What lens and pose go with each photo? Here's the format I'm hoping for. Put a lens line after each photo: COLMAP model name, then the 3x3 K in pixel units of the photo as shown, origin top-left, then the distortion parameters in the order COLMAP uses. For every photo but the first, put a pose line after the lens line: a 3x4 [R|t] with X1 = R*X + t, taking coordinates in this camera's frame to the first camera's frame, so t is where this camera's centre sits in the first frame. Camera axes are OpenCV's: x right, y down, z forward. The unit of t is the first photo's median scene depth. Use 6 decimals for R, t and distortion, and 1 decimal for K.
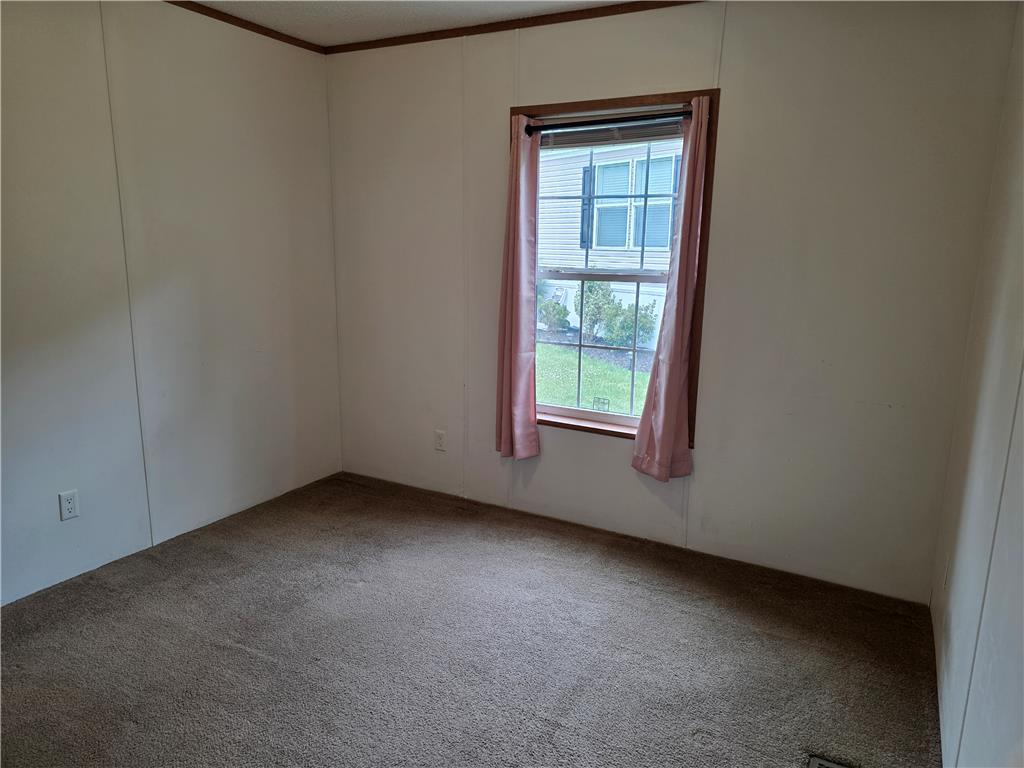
lens RADIAL K [[684.5, 0, 512.0], [0, 684.5, 384.0], [0, 0, 1]] dist [0.031362, -0.004505]
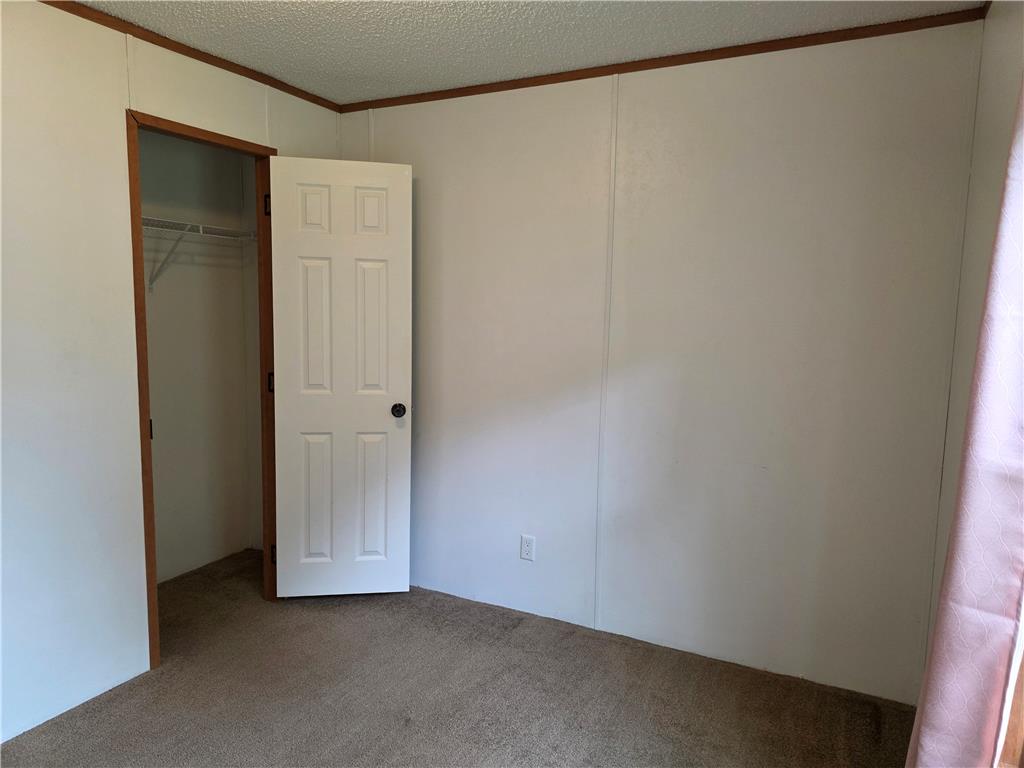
lens RADIAL K [[684.5, 0, 512.0], [0, 684.5, 384.0], [0, 0, 1]] dist [0.031362, -0.004505]
pose [[0.035857, 0.087984, -0.995476, 0.419244], [-0.217245, 0.972982, 0.078171, -0.155151], [0.975458, 0.213459, 0.054002, 0.775397]]
